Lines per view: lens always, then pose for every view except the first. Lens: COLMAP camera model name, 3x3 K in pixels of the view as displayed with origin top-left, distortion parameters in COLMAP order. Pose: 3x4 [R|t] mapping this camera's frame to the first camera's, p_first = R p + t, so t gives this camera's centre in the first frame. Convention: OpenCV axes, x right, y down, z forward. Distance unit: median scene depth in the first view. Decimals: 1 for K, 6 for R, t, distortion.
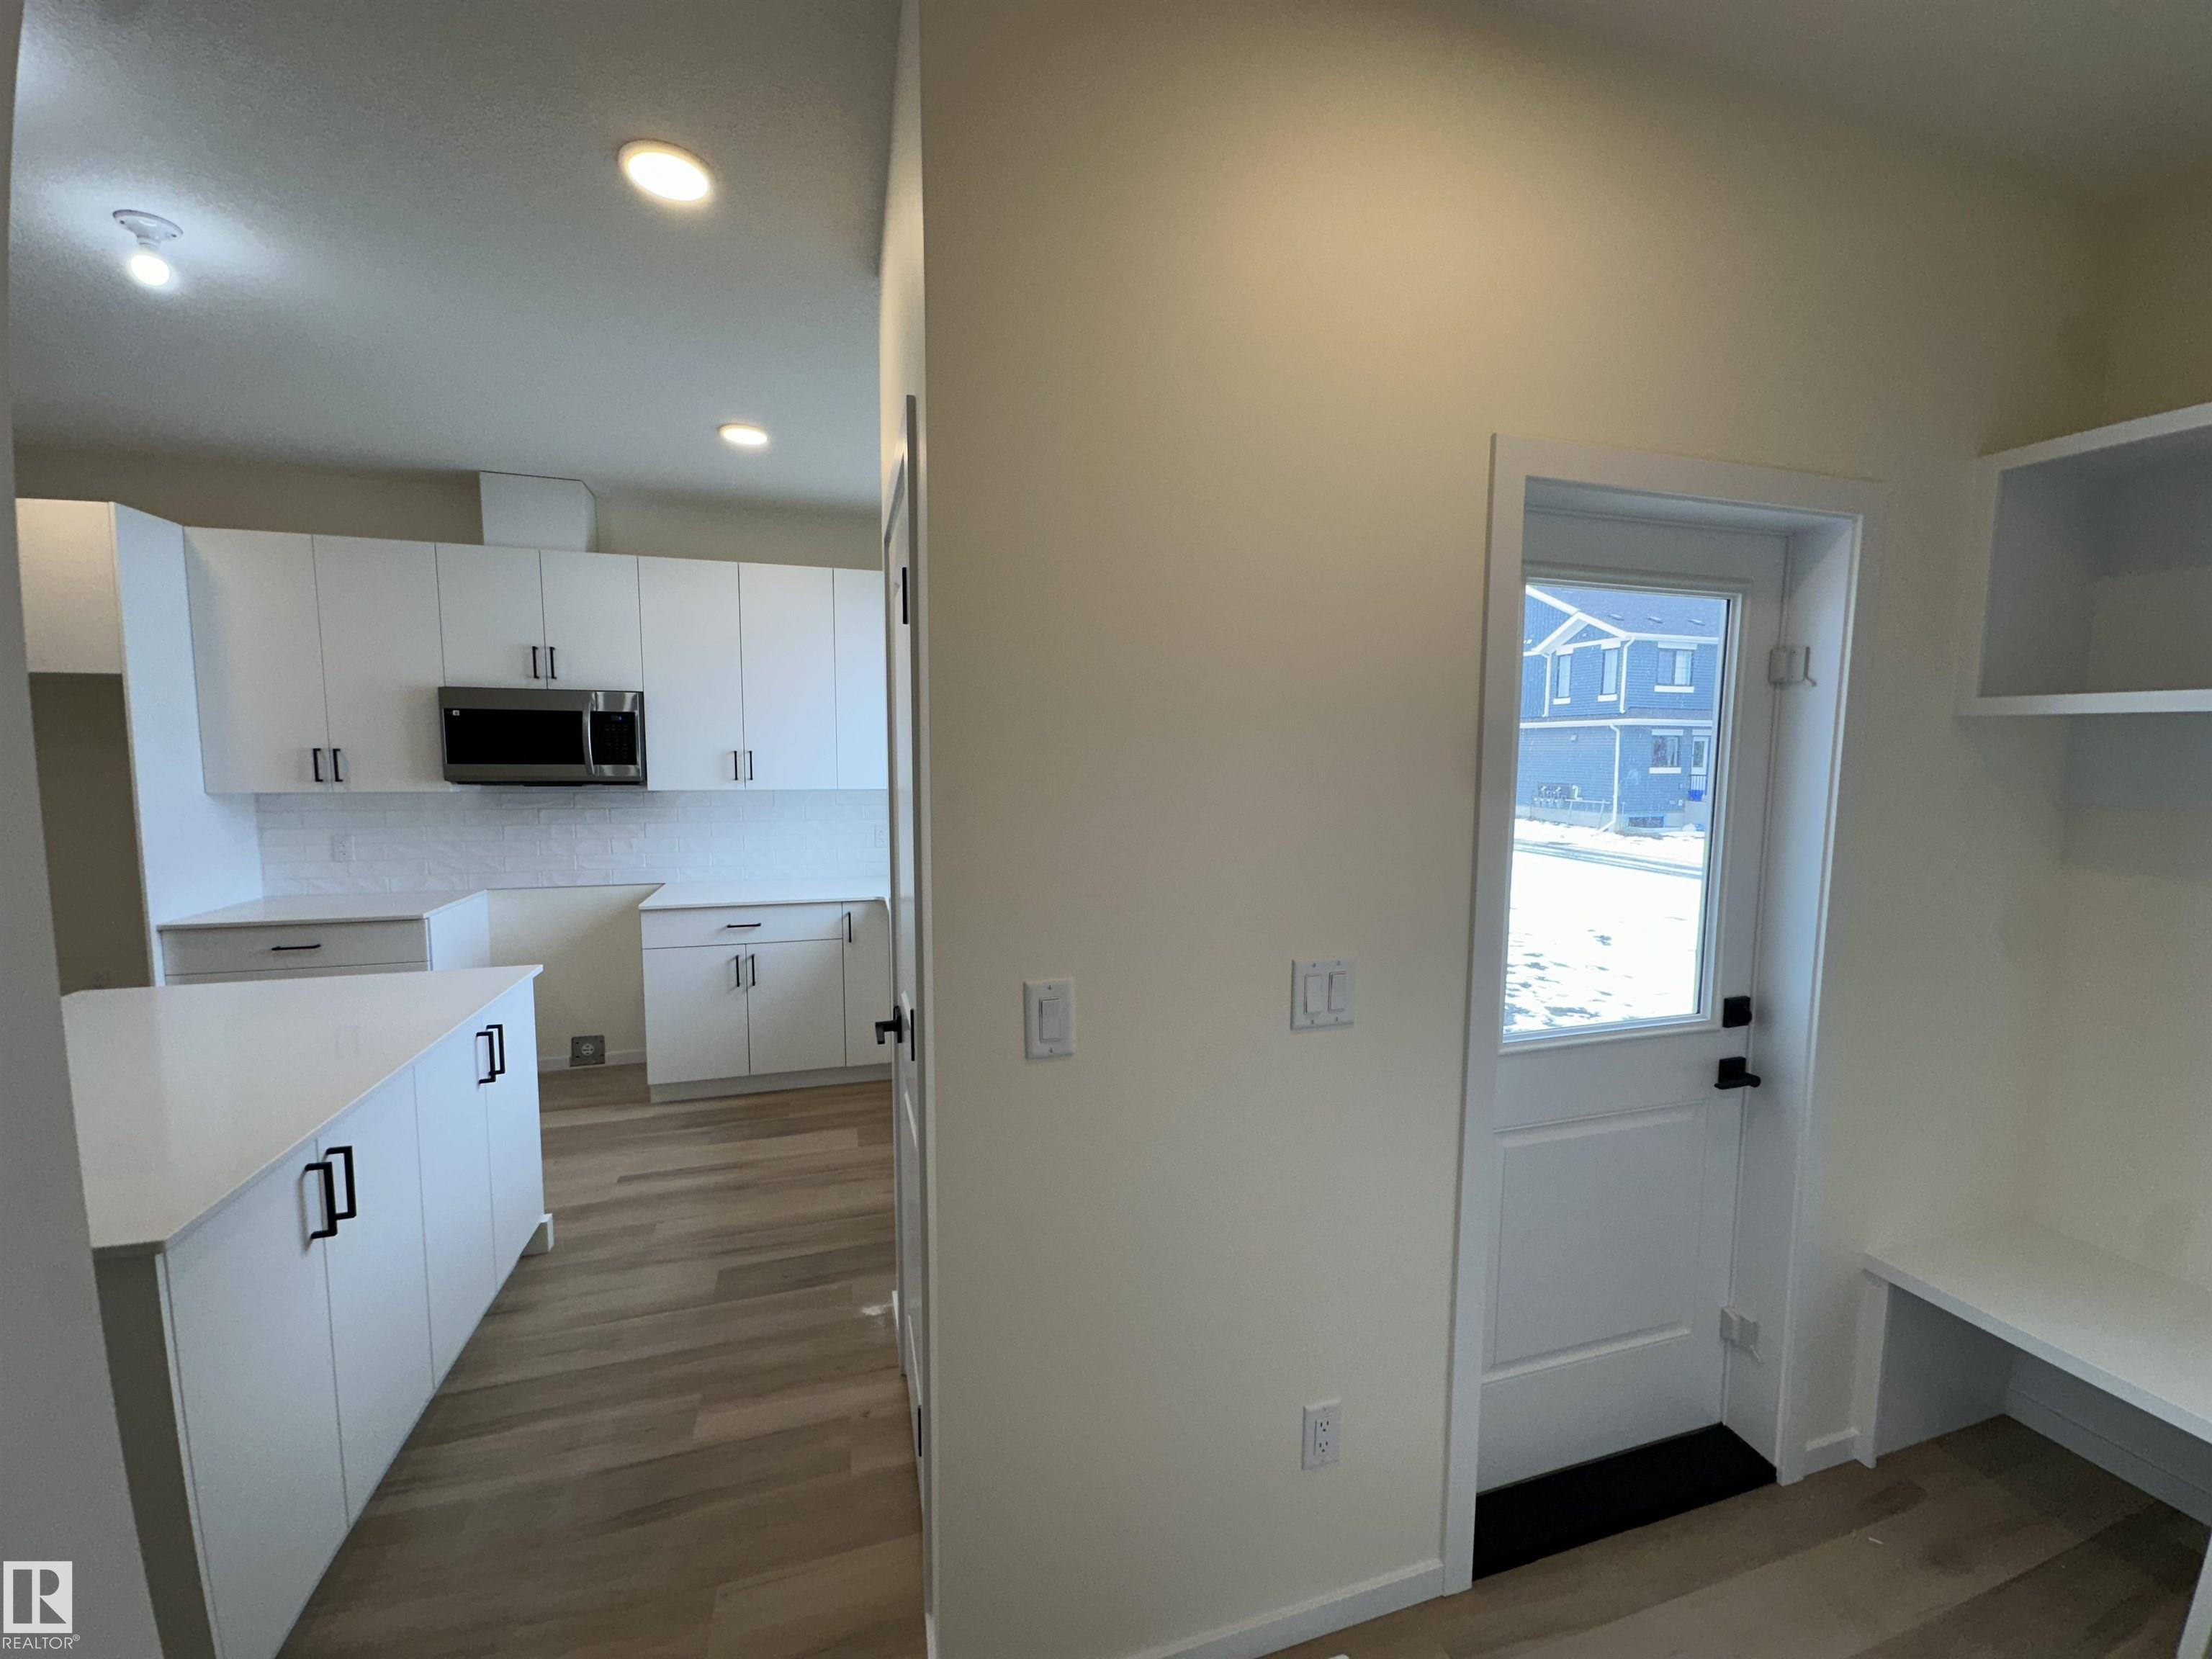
lens RADIAL K [[871.6, 0, 1123.7], [0, 871.6, 834.4], [0, 0, 1]] dist [-0.001729, 0.000265]
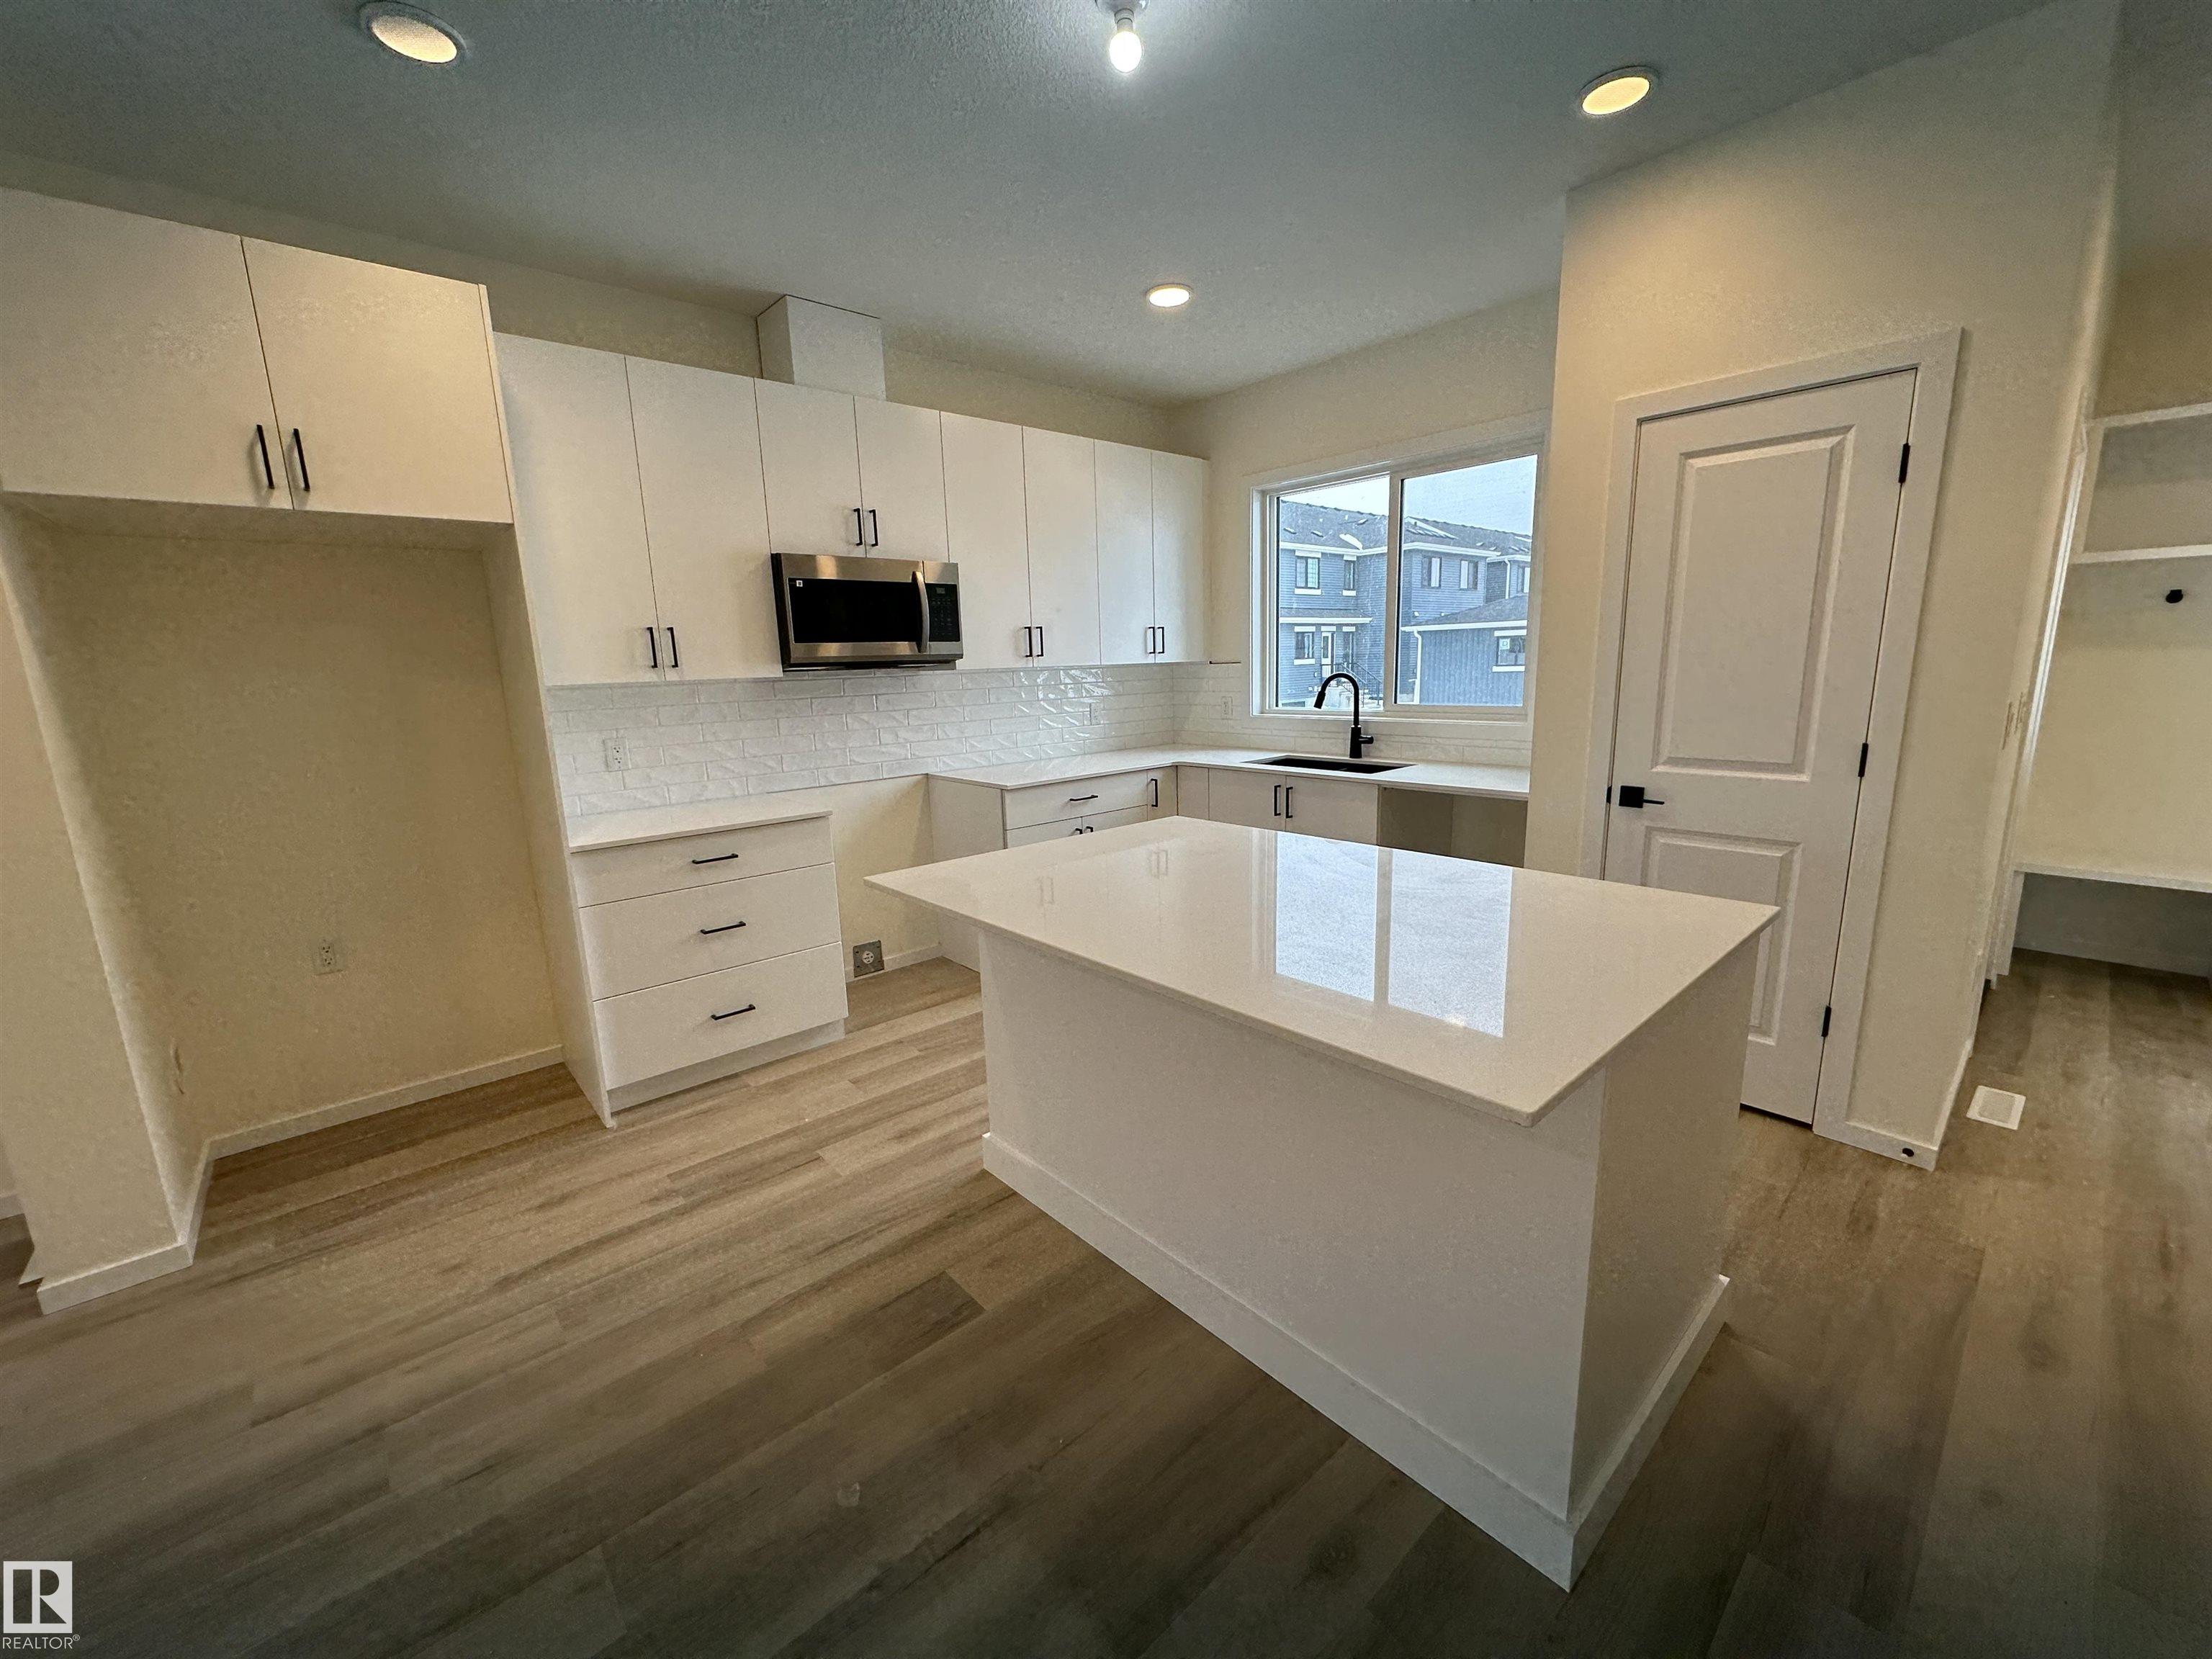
lens RADIAL K [[871.6, 0, 1104.9], [0, 871.6, 833.7], [0, 0, 1]] dist [-0.001729, 0.000265]
pose [[0.909804, -0.115518, 0.398637, -0.820707], [0.076526, 0.990708, 0.112435, 0.032847], [-0.407921, -0.071788, 0.910191, 0.057777]]
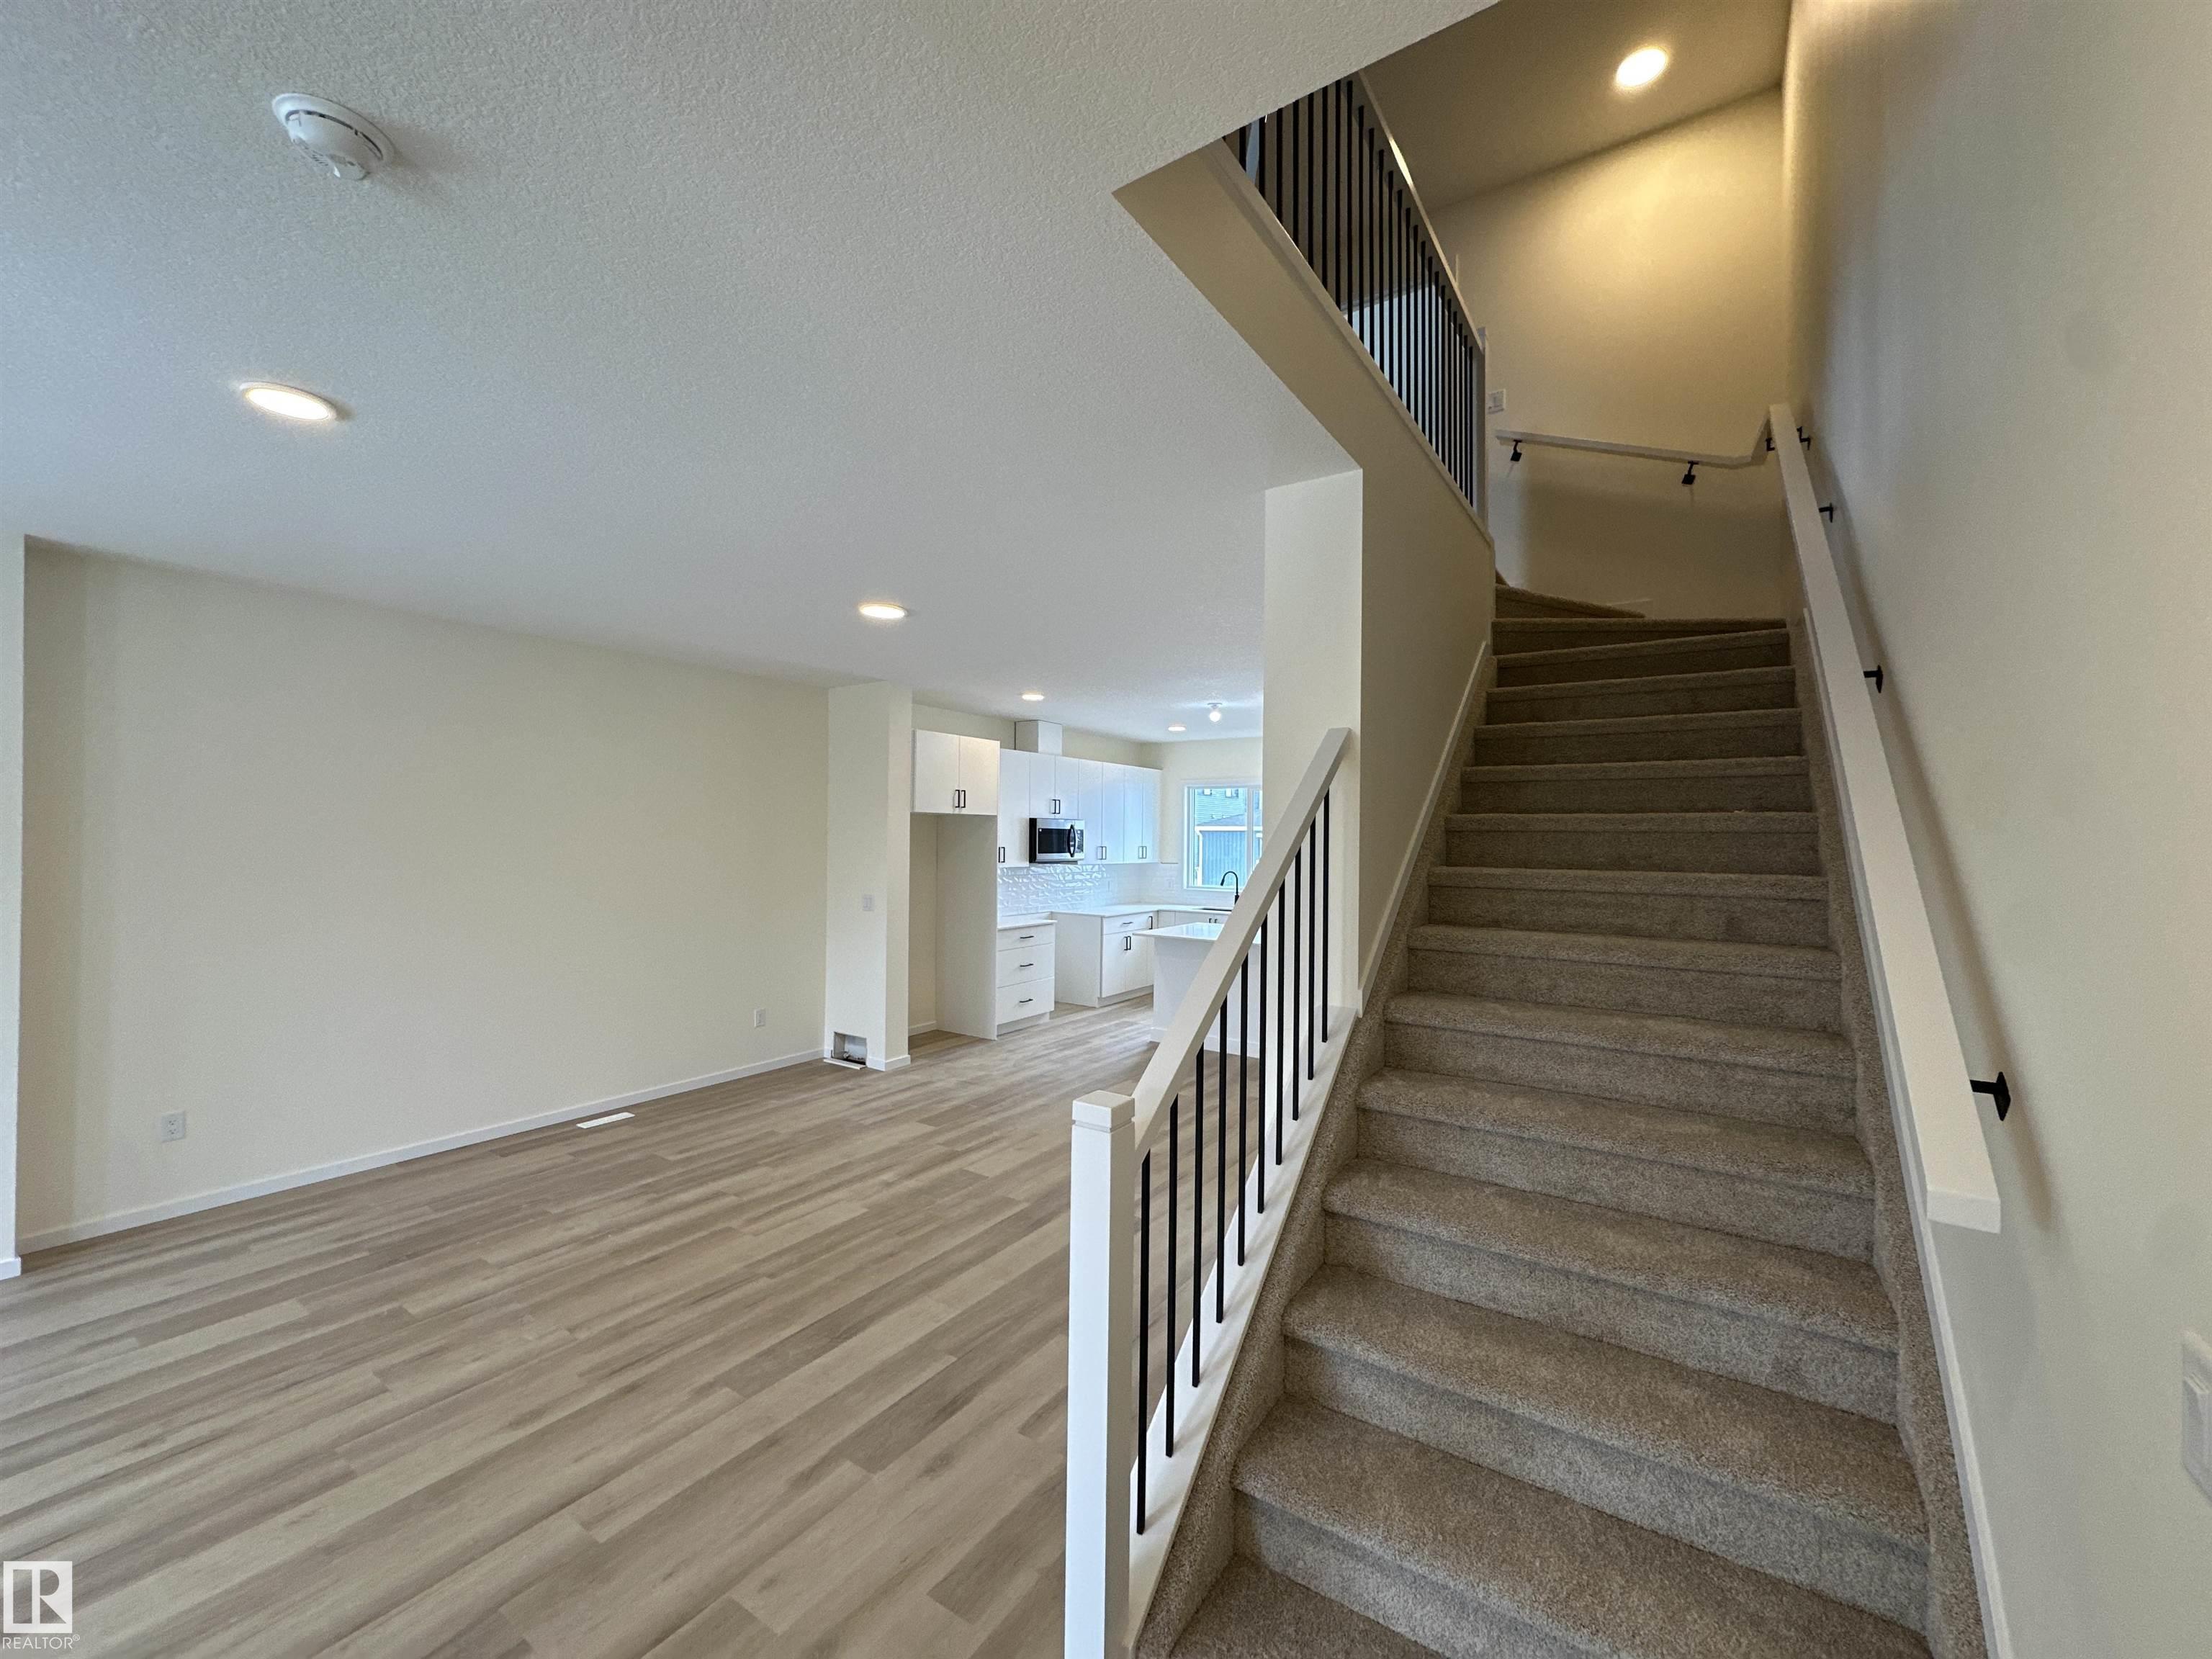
lens RADIAL K [[871.6, 0, 1098.3], [0, 871.6, 834.7], [0, 0, 1]] dist [-0.001729, 0.000265]
pose [[0.782053, 0.003074, 0.623204, -1.904653], [0.055280, 0.995704, -0.074281, 0.040000], [-0.620755, 0.092543, 0.778524, -0.741320]]
